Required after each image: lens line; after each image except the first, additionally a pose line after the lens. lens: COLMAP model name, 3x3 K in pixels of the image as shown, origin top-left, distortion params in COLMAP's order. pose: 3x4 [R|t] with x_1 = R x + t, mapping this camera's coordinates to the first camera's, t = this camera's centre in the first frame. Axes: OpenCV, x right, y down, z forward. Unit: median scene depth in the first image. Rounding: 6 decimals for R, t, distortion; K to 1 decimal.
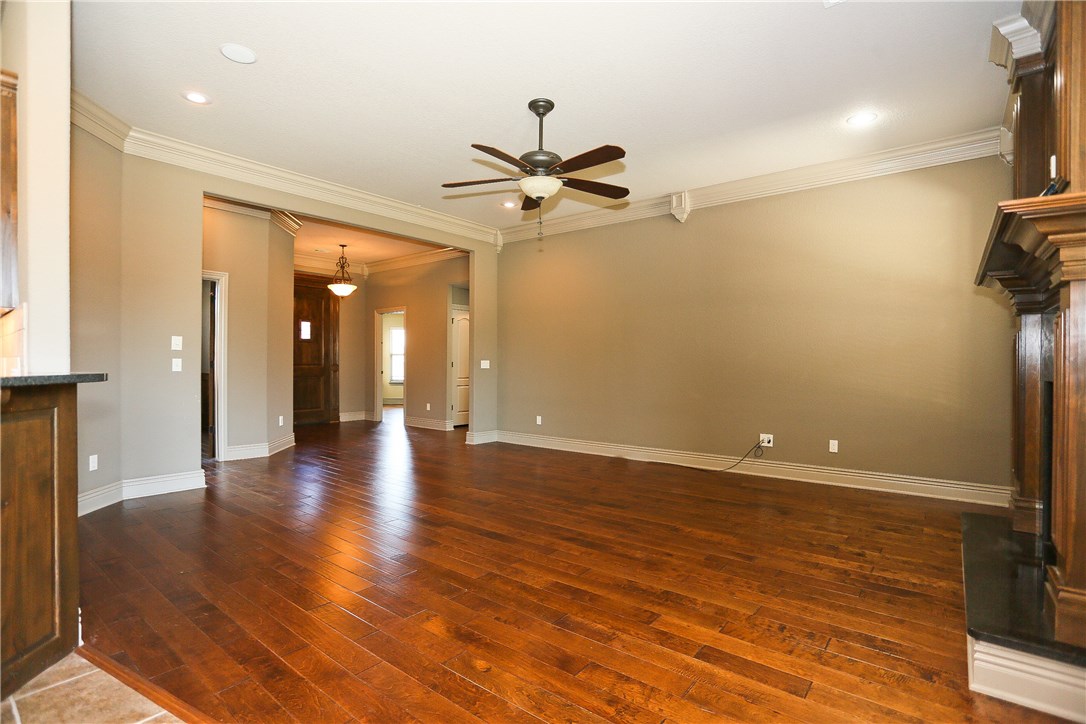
lens RADIAL K [[524.2, 0, 539.4], [0, 524.2, 368.5], [0, 0, 1]] dist [-0.065459, 0.026251]
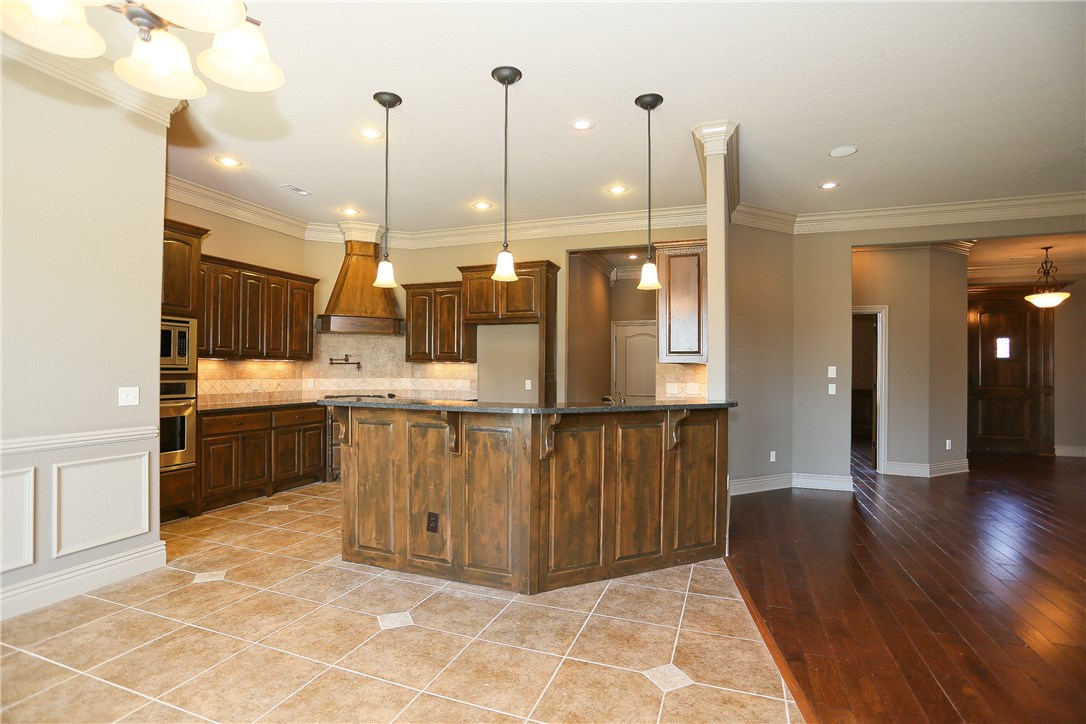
lens RADIAL K [[524.2, 0, 538.2], [0, 524.2, 365.8], [0, 0, 1]] dist [-0.065459, 0.026251]
pose [[0.315138, -0.009502, -0.948998, 0.303910], [-0.016176, 0.999751, -0.015382, -0.038365], [0.948908, 0.020199, 0.314906, -0.103379]]
